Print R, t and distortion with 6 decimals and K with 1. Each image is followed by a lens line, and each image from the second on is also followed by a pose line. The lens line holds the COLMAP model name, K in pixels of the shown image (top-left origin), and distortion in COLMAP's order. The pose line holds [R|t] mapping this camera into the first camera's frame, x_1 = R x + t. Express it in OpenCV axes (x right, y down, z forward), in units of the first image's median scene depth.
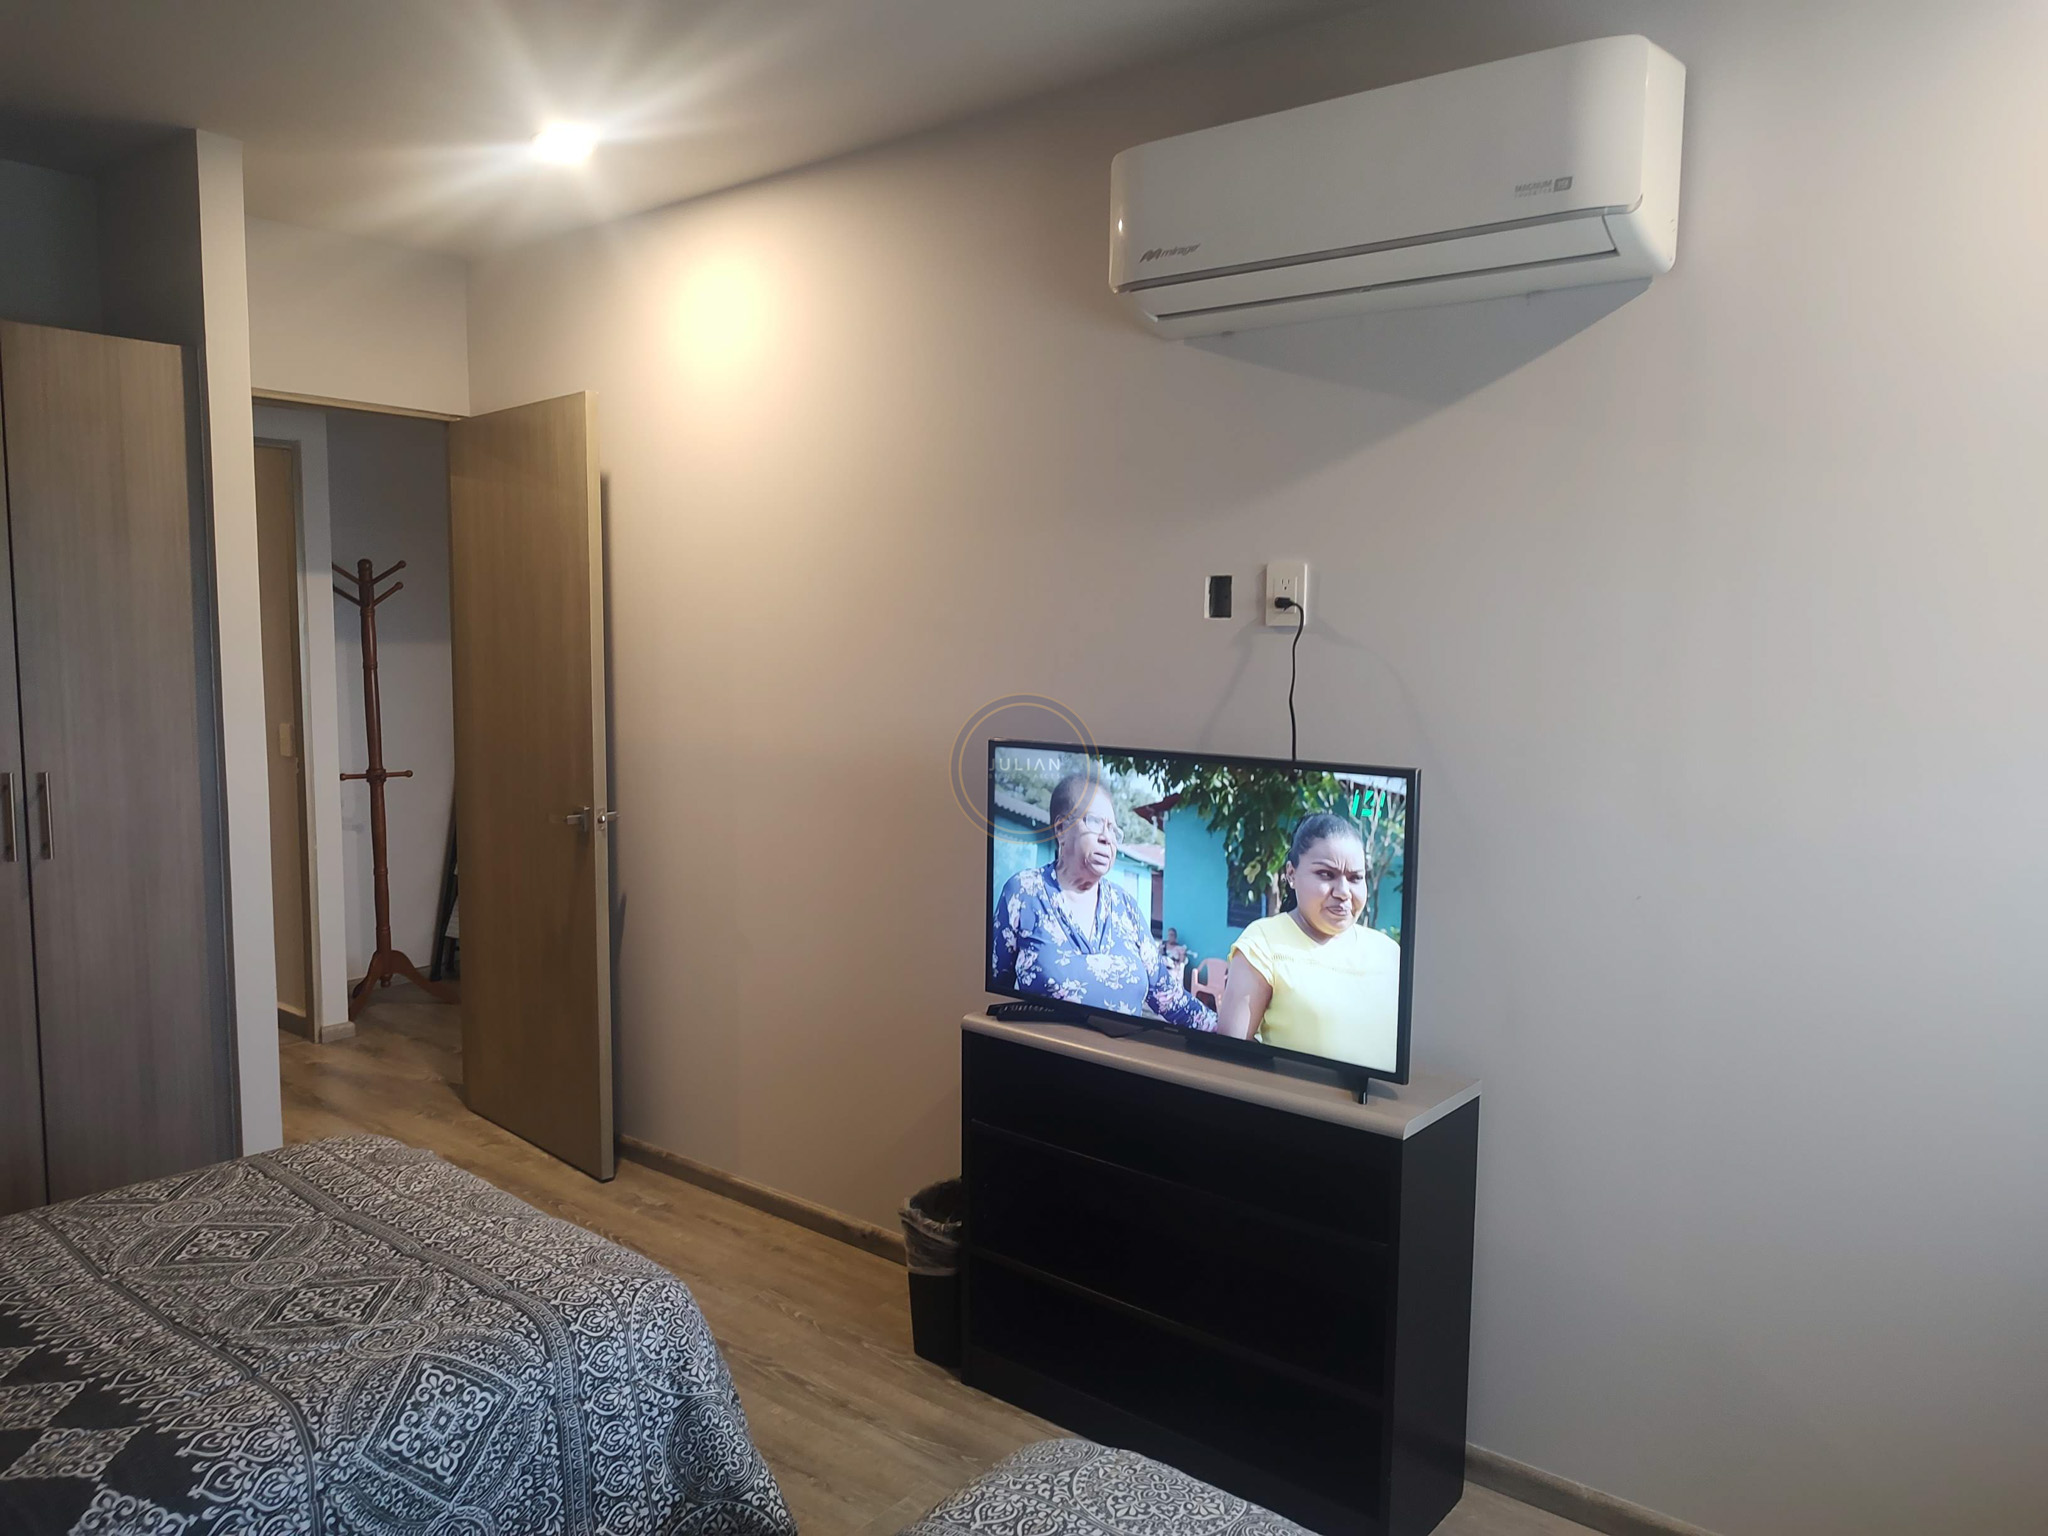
lens RADIAL K [[1441.9, 0, 1024.0], [0, 1441.9, 768.0], [0, 0, 1]] dist [0.005516, 0.003015]
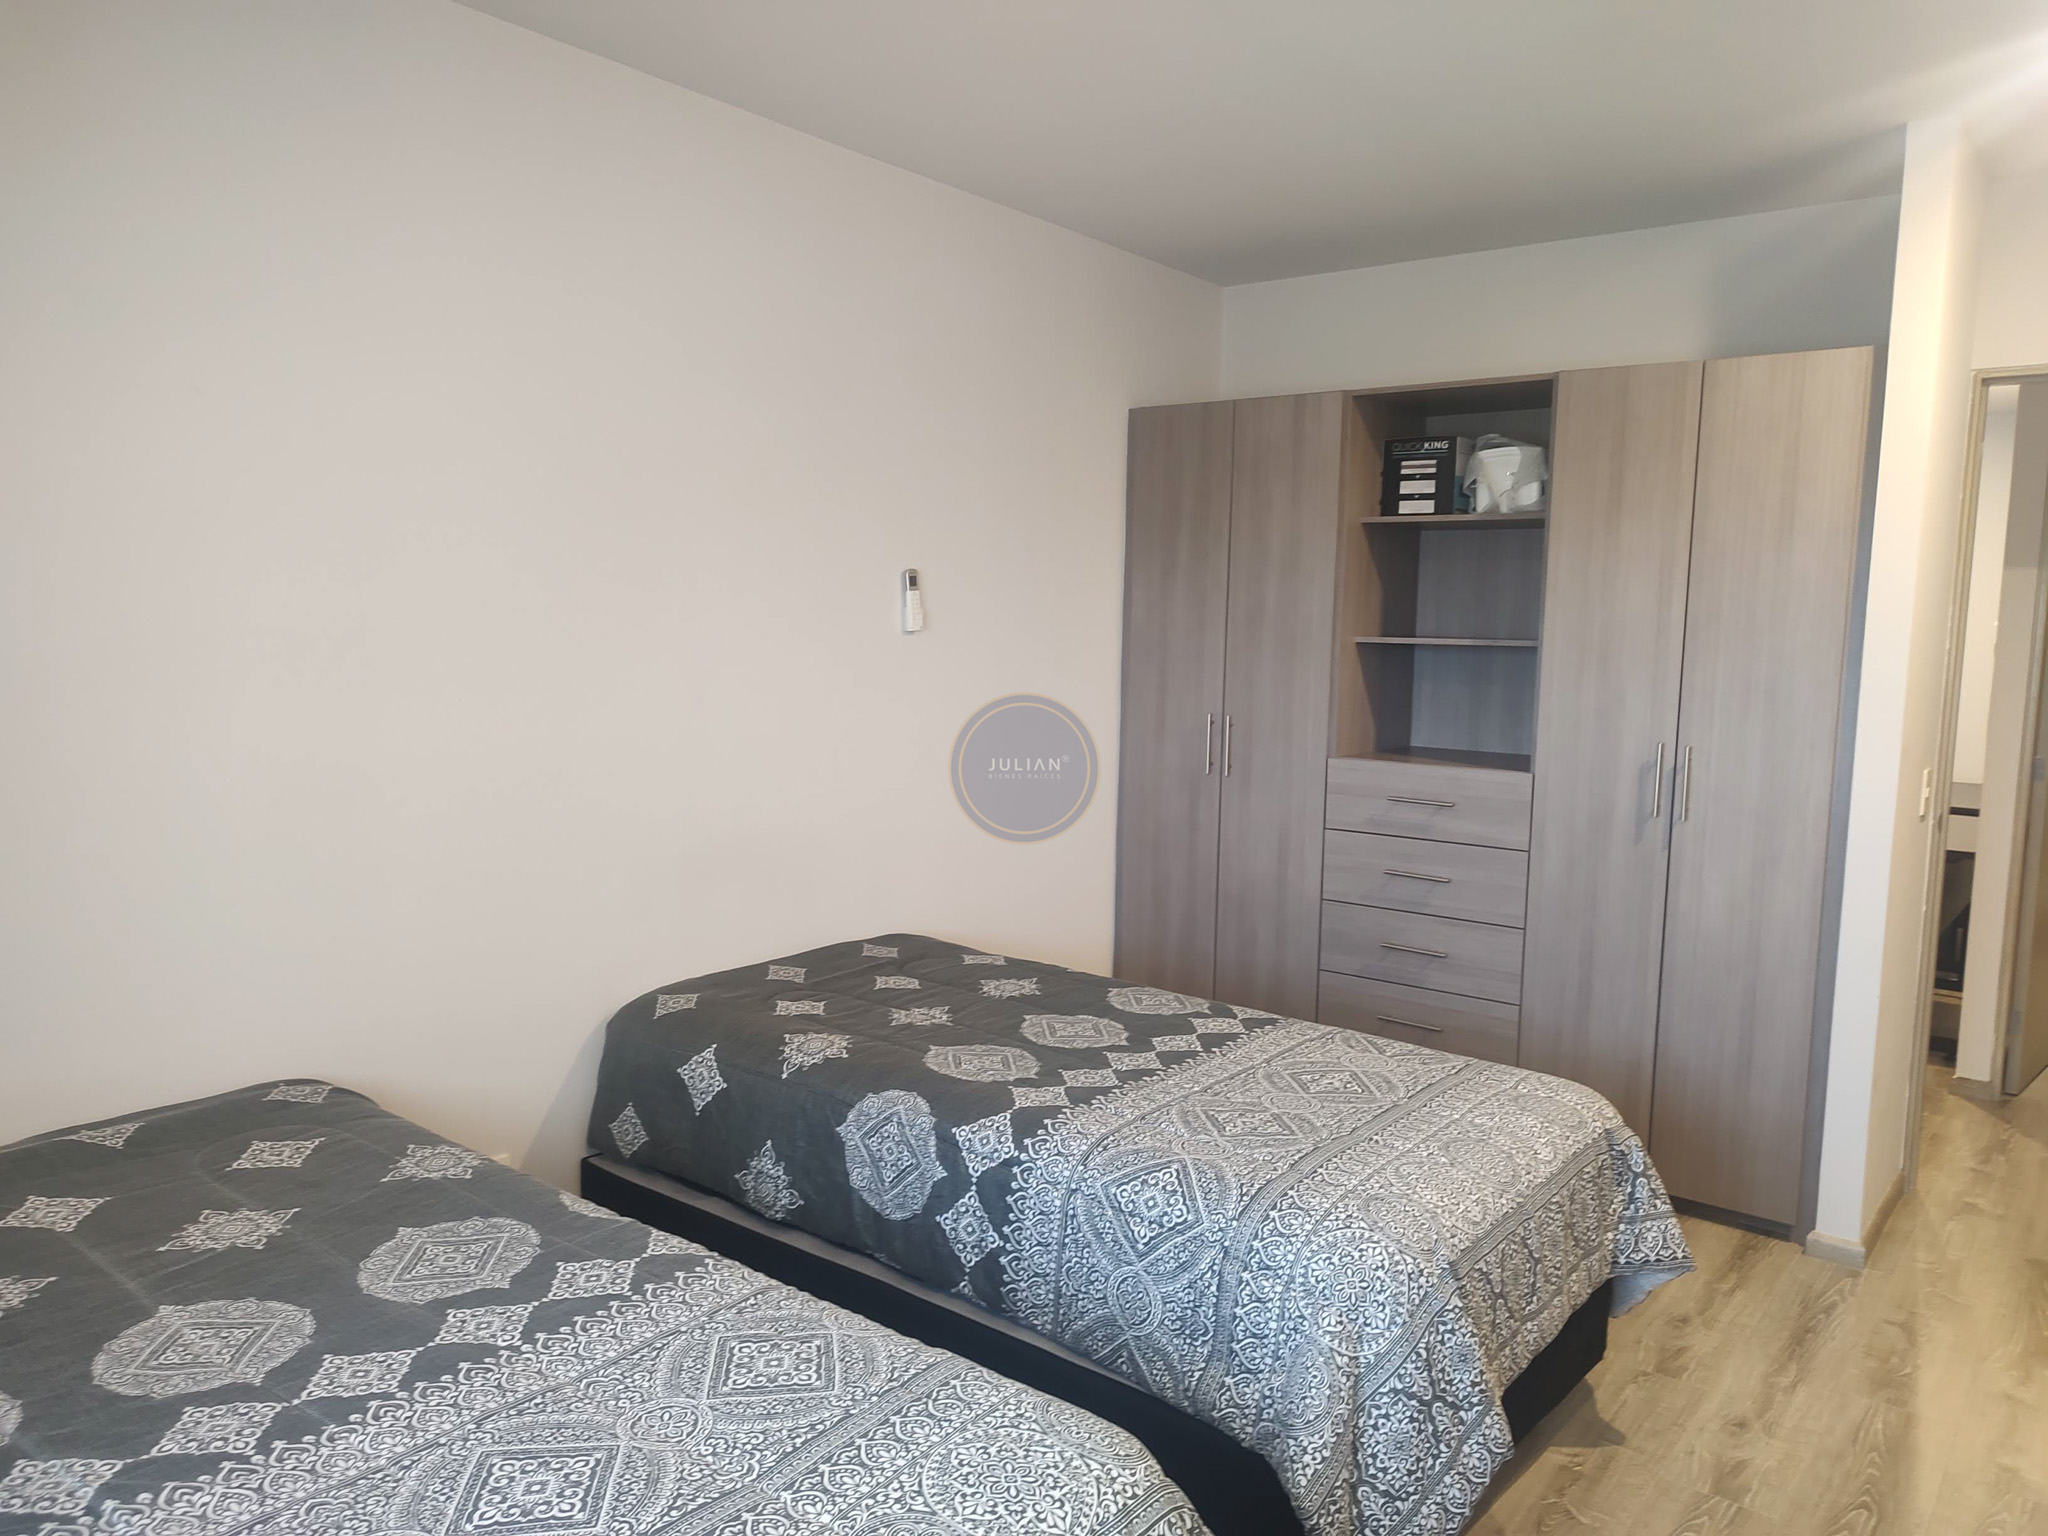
lens RADIAL K [[1441.9, 0, 1024.0], [0, 1441.9, 768.0], [0, 0, 1]] dist [0.005516, 0.003015]
pose [[0.026251, 0.097992, -0.994841, 0.725019], [-0.118274, 0.988498, 0.094246, -0.041332], [0.992634, 0.115190, 0.037539, 0.667474]]
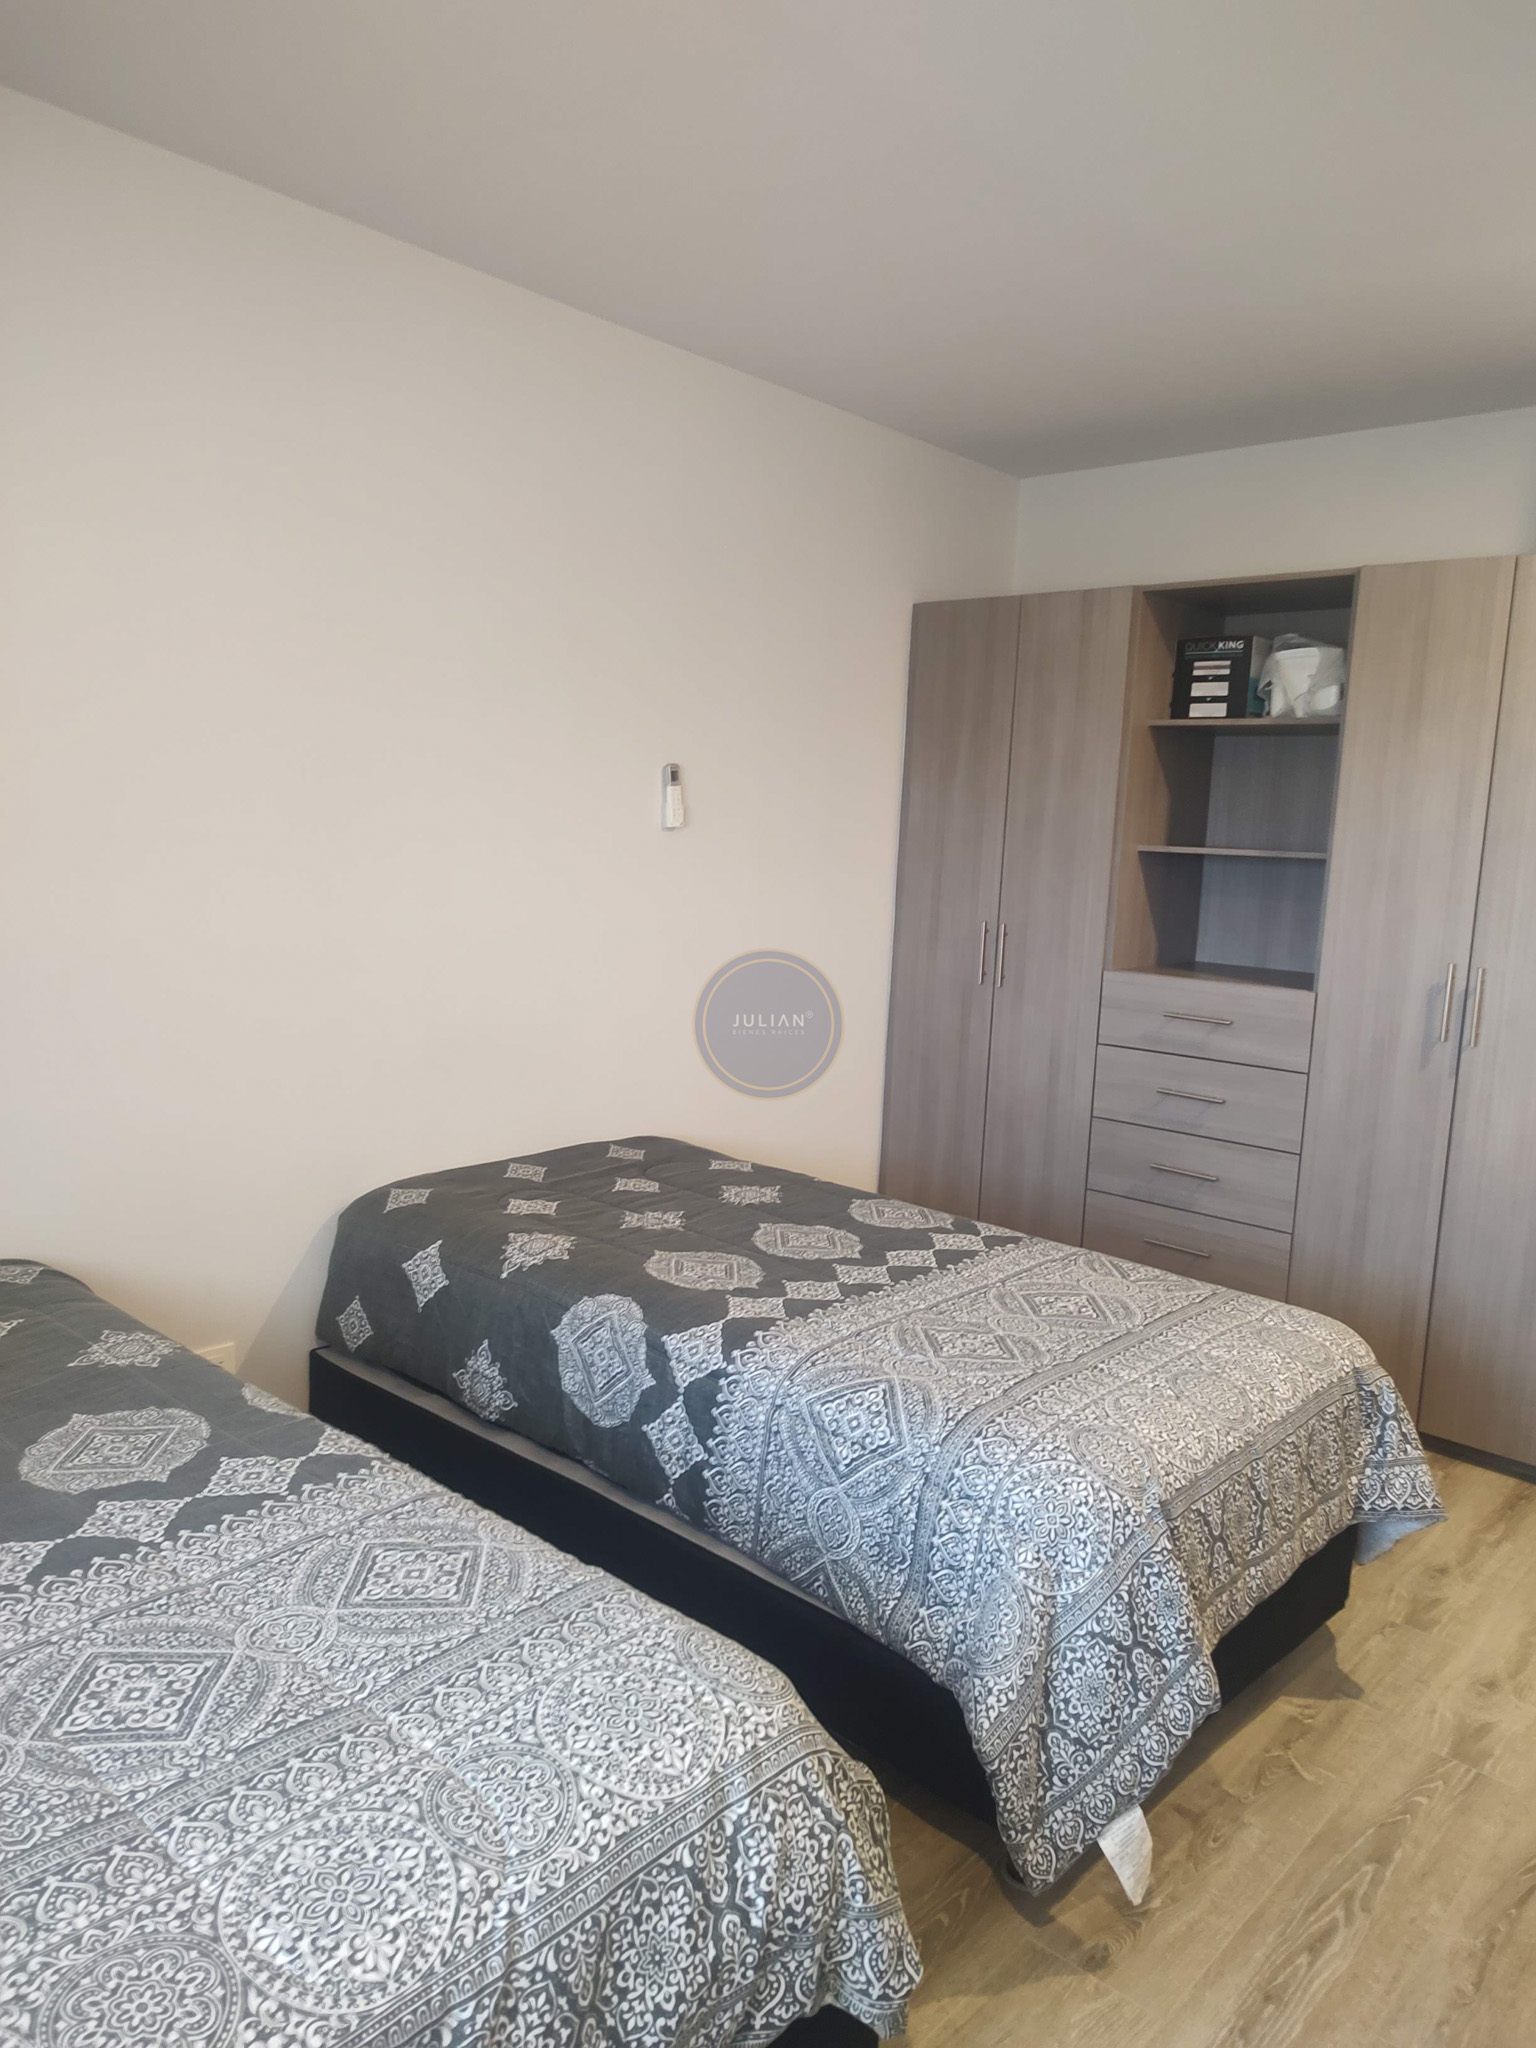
lens RADIAL K [[1430.3, 0, 768.0], [0, 1430.3, 1024.0], [0, 0, 1]] dist [0.021222, -0.008301]
pose [[-0.034210, 0.129278, -0.991018, 0.667283], [-0.141550, 0.980976, 0.132855, -0.037477], [0.989340, 0.144824, -0.015260, 0.754846]]
